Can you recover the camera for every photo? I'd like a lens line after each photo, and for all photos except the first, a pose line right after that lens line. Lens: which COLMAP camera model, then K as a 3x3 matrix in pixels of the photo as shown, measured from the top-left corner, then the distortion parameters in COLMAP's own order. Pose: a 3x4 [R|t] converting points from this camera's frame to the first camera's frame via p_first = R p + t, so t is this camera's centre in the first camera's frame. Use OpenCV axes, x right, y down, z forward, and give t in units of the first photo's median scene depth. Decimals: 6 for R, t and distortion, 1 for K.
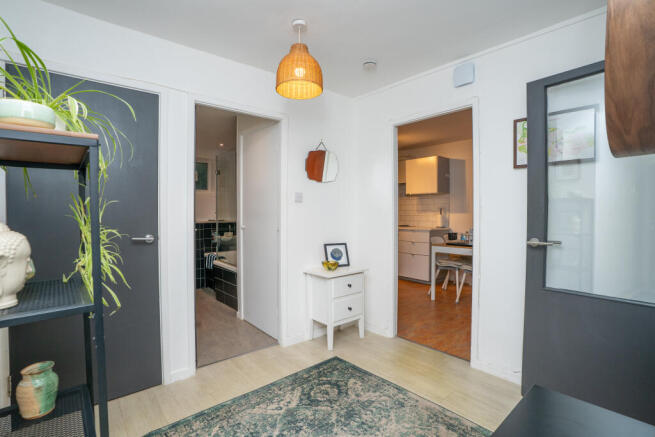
lens RADIAL K [[312.8, 0, 326.9], [0, 312.8, 219.7], [0, 0, 1]] dist [-0.034956, 0.001310]
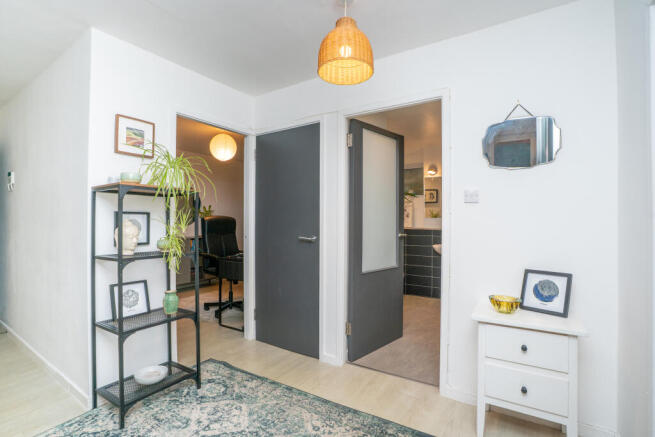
lens RADIAL K [[312.8, 0, 326.9], [0, 312.8, 219.7], [0, 0, 1]] dist [-0.034956, 0.001310]
pose [[0.296216, -0.002709, -0.955117, 0.640985], [-0.030774, 0.999450, -0.012378, 0.000824], [0.954625, 0.033060, 0.295969, 0.647175]]
